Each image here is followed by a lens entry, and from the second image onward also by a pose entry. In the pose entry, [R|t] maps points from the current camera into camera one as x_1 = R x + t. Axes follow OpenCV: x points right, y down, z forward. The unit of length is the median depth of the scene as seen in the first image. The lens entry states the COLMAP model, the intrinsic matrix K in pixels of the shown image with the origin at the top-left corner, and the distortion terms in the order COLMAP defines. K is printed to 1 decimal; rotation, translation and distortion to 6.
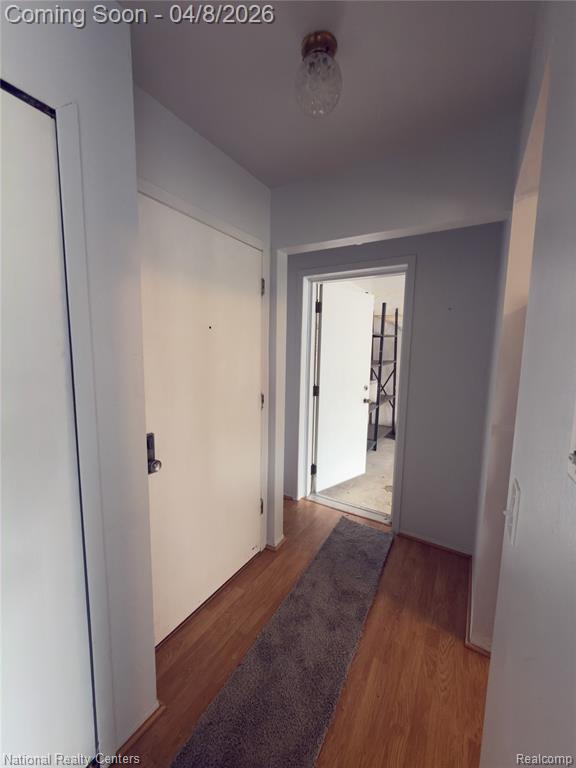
lens RADIAL K [[305.1, 0, 288.3], [0, 305.1, 383.5], [0, 0, 1]] dist [0.004109, 0.000055]
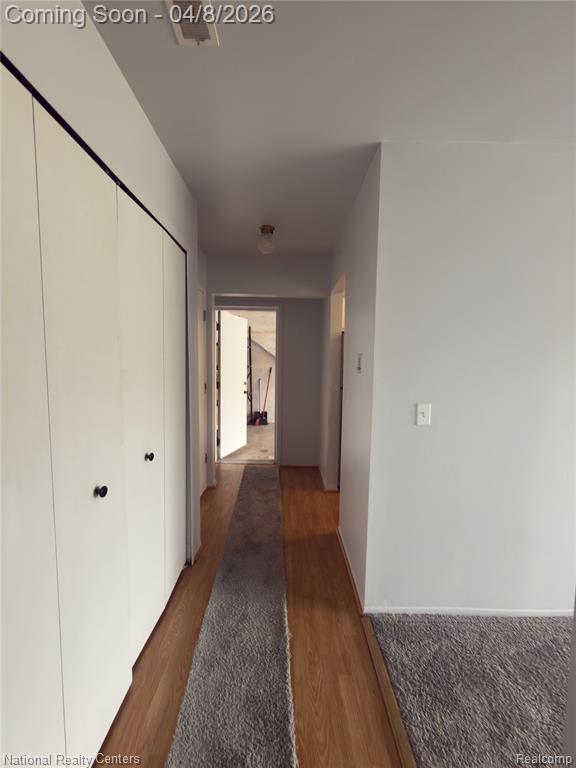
lens RADIAL K [[305.1, 0, 287.2], [0, 305.1, 384.1], [0, 0, 1]] dist [0.004109, 0.000055]
pose [[0.851956, -0.044270, 0.521738, -0.496371], [0.061025, 0.998024, -0.014966, 0.077346], [-0.520045, 0.044590, 0.852974, -0.495790]]
